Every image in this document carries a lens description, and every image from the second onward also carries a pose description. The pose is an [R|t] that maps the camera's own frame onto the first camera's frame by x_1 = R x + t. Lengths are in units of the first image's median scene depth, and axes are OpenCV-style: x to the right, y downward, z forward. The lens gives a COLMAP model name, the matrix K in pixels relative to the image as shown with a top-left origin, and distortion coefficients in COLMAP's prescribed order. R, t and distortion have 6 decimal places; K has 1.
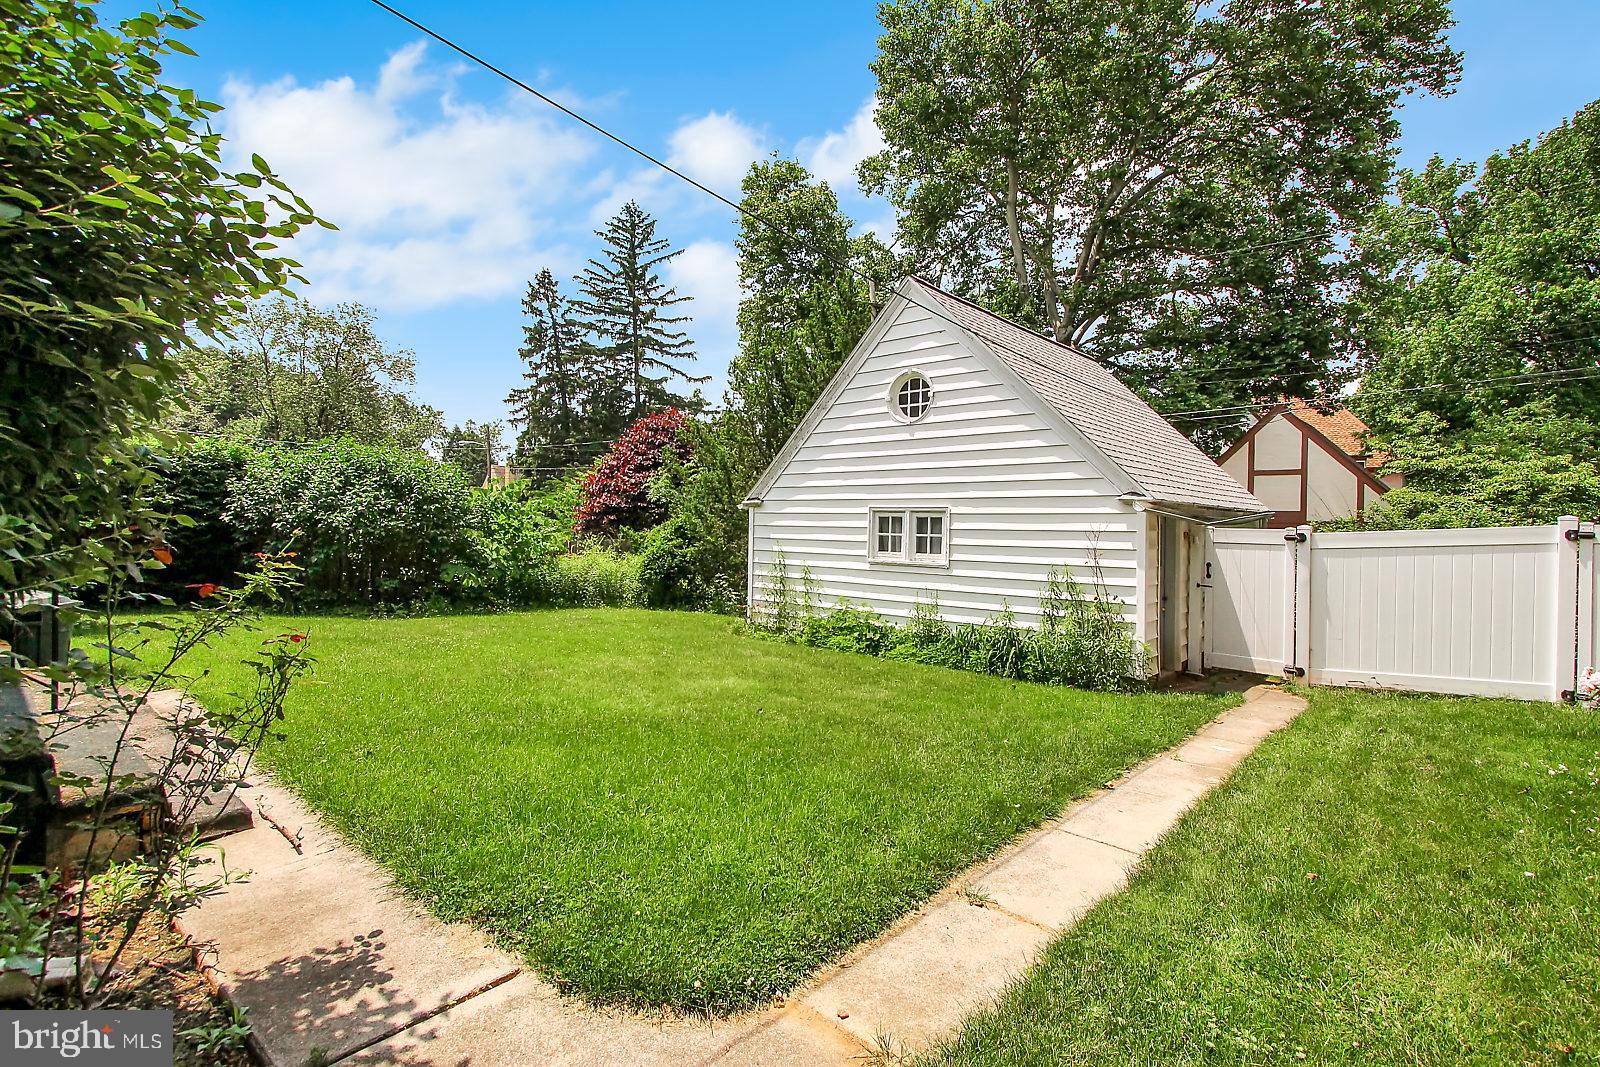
lens RADIAL K [[736.4, 0, 800.7], [0, 736.4, 532.9], [0, 0, 1]] dist [-0.003950, -0.000368]
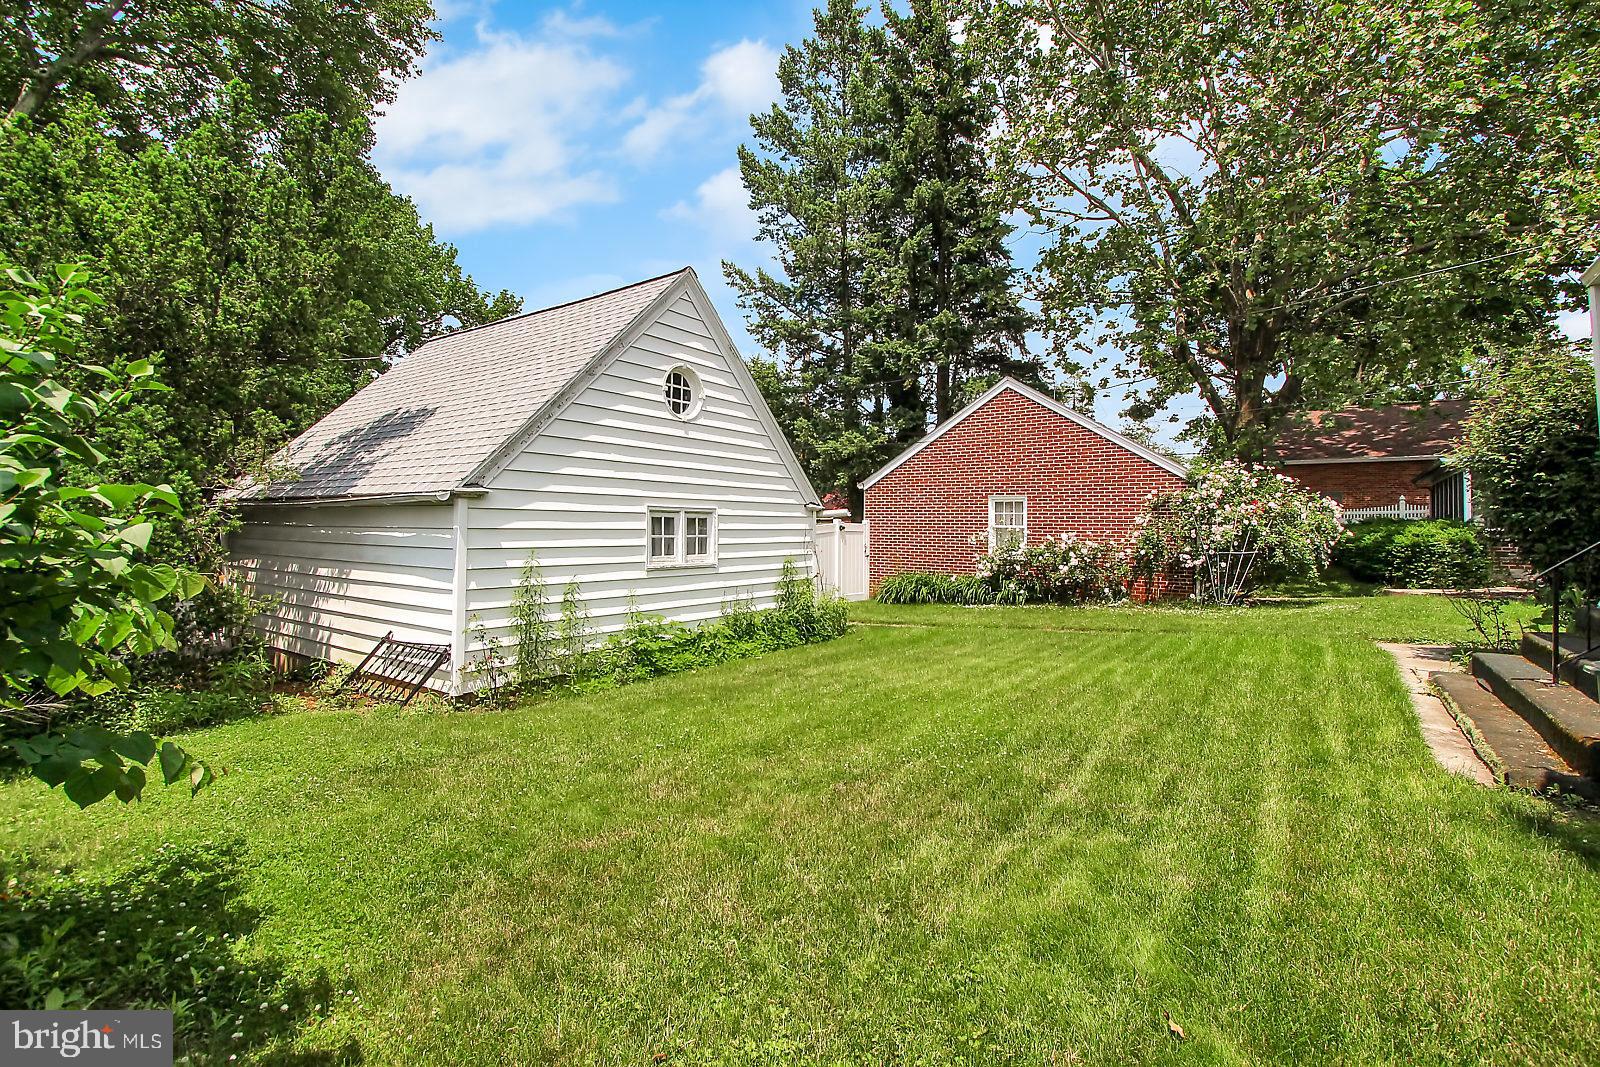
lens RADIAL K [[736.4, 0, 805.8], [0, 736.4, 525.8], [0, 0, 1]] dist [-0.003950, -0.000368]
pose [[-0.096522, -0.005314, 0.995317, -0.819848], [0.015604, 0.999855, 0.006852, -0.014660], [-0.995209, 0.016193, -0.096425, 0.929623]]
